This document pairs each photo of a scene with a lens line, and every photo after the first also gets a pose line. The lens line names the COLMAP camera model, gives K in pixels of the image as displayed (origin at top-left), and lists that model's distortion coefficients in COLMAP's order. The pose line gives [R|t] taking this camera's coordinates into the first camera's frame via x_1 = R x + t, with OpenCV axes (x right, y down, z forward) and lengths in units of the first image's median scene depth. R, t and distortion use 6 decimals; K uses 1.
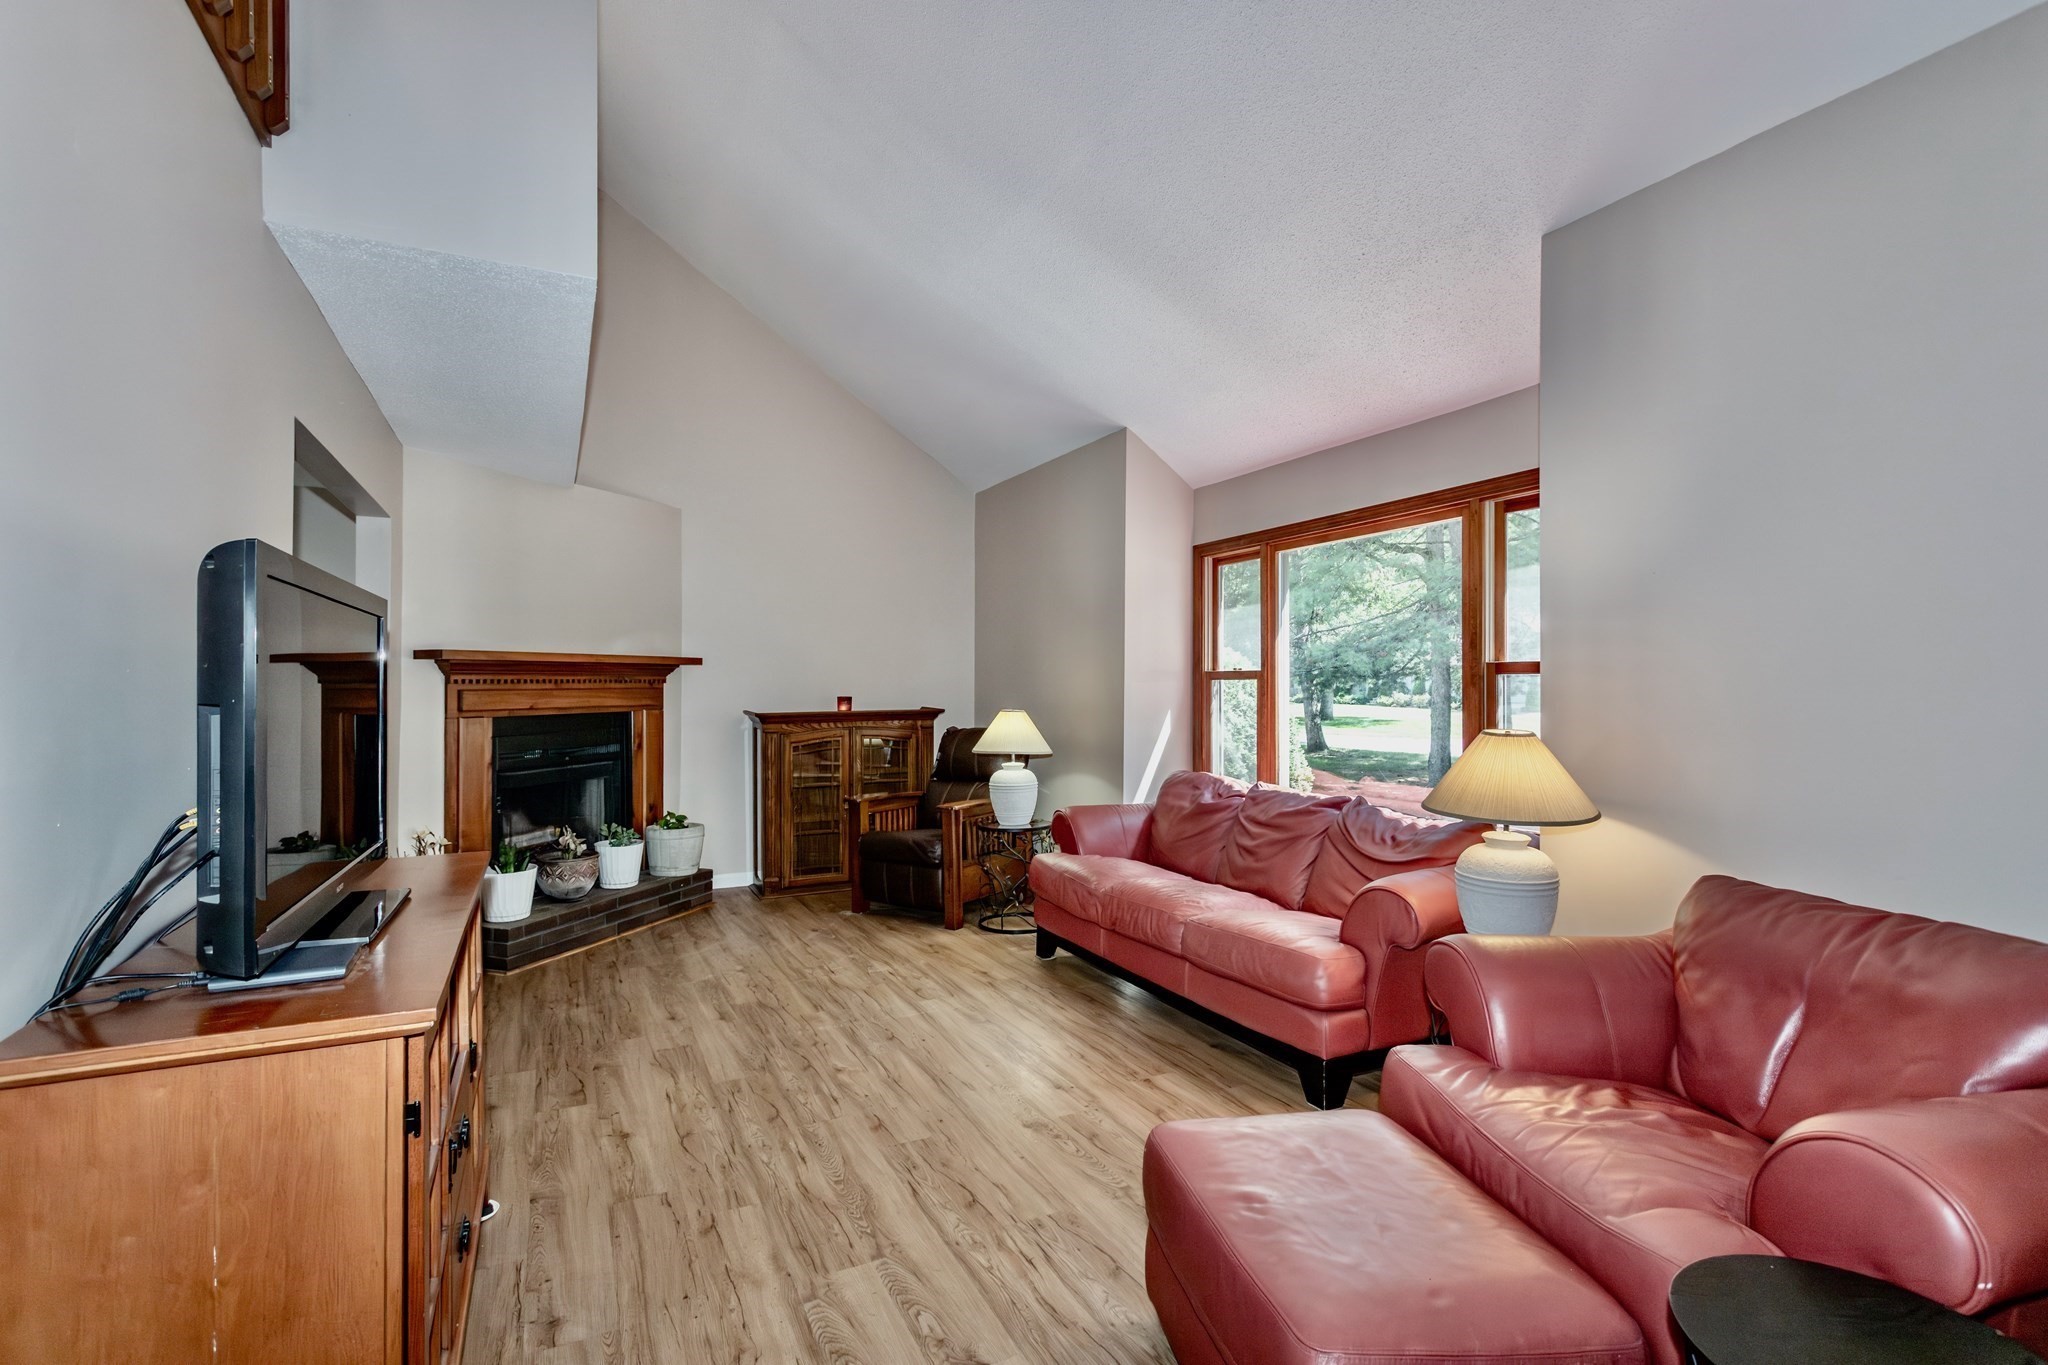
lens RADIAL K [[973.5, 0, 1018.5], [0, 973.5, 650.9], [0, 0, 1]] dist [-0.005434, 0.000408]
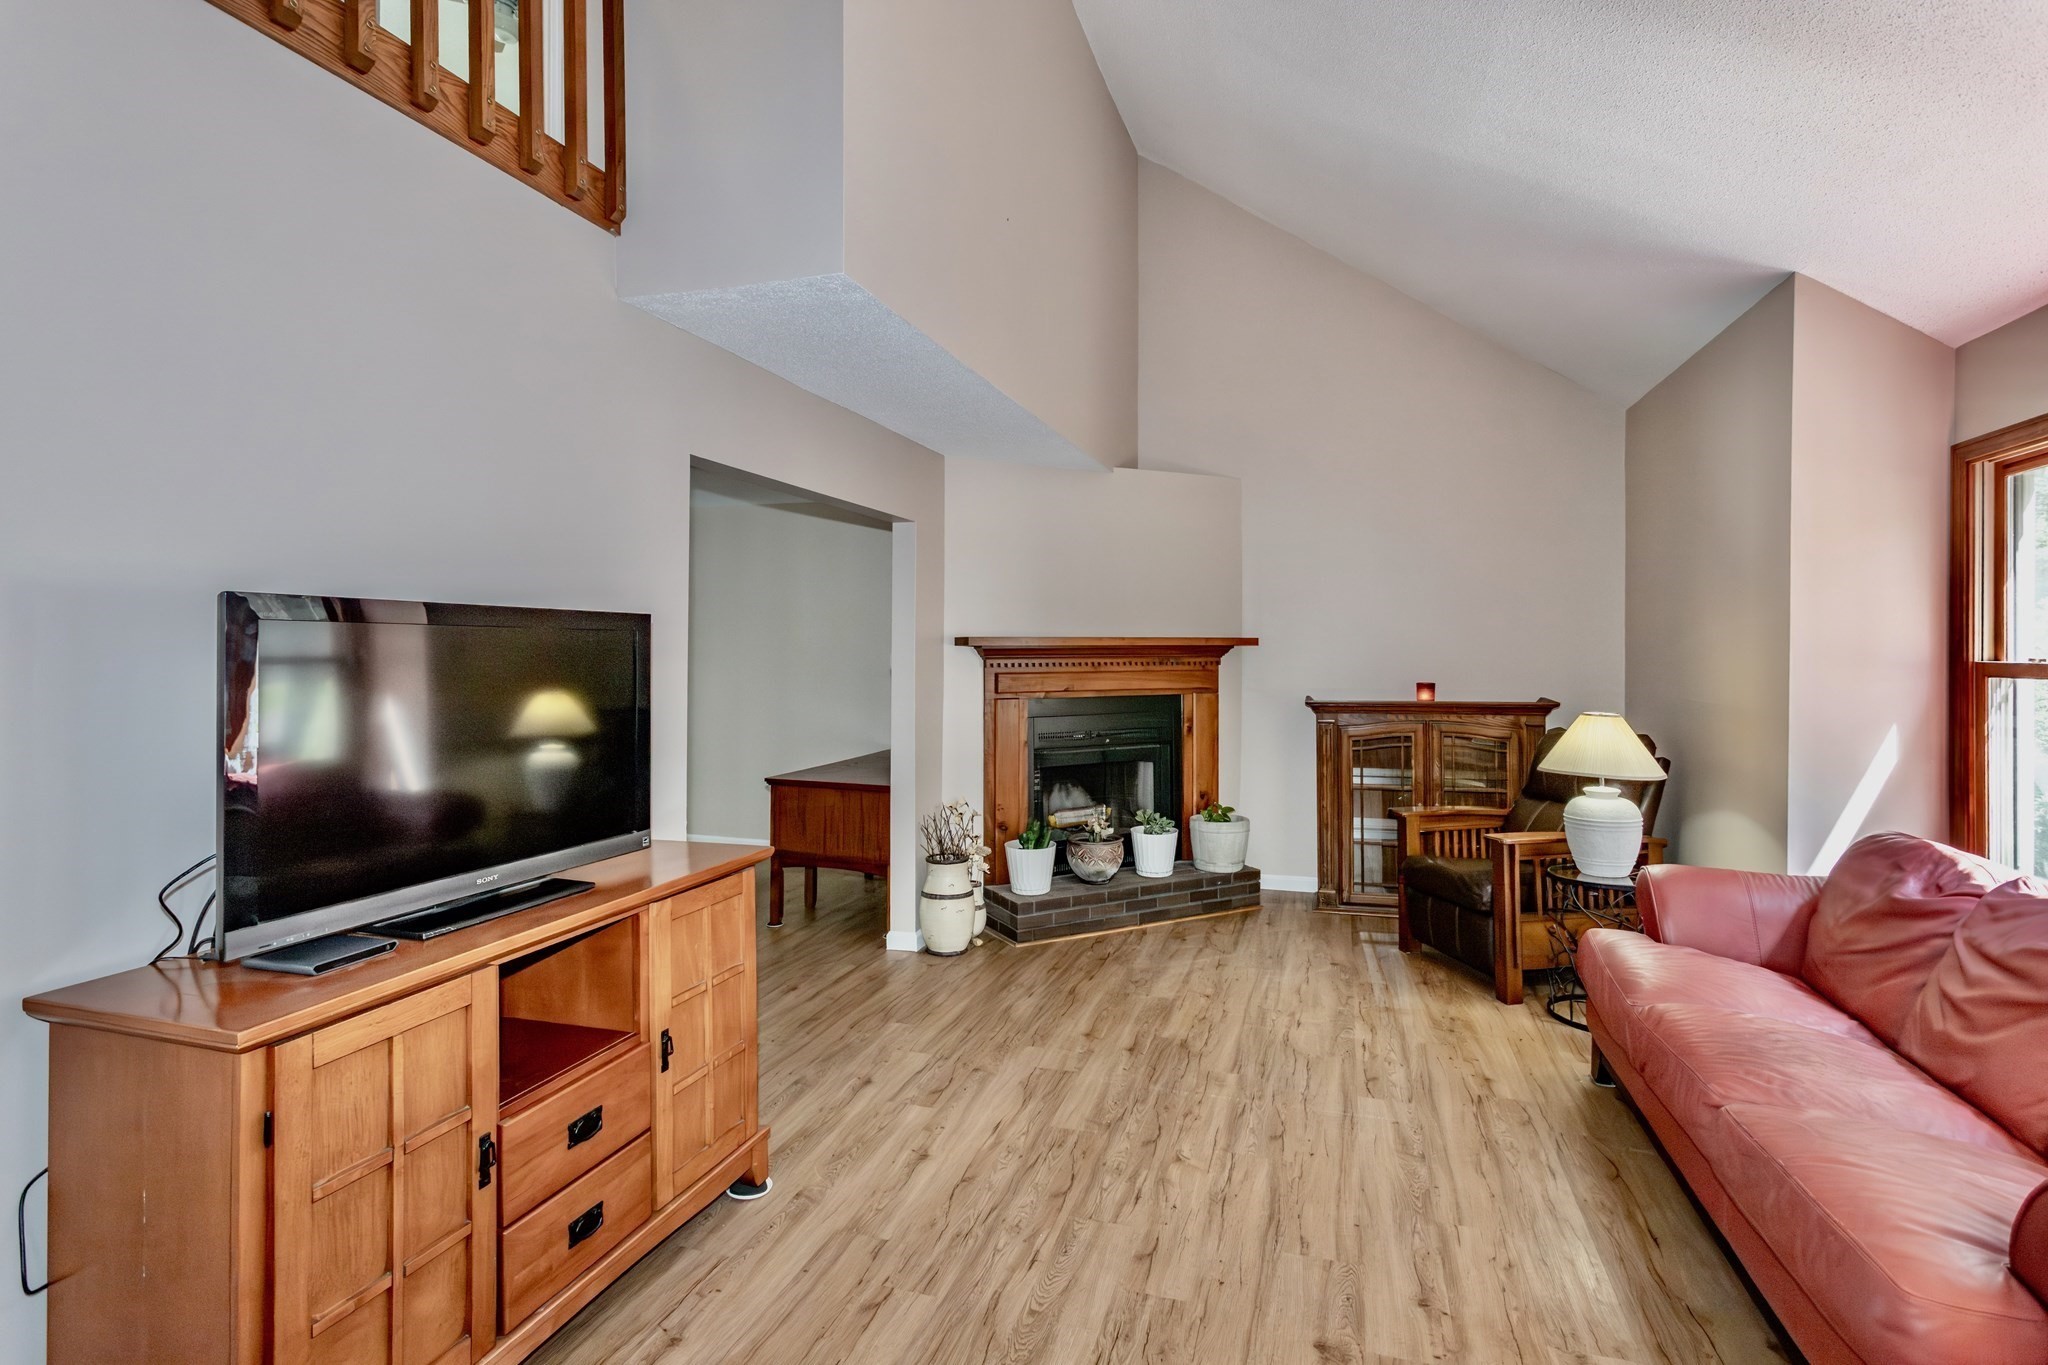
lens RADIAL K [[990.2, 0, 1037.6], [0, 990.2, 637.0], [0, 0, 1]] dist [-0.002544, 0.000250]
pose [[0.733684, -0.005052, -0.679472, 0.196999], [0.020321, 0.999688, 0.014509, -0.014316], [0.679186, -0.024453, 0.733558, 0.214484]]
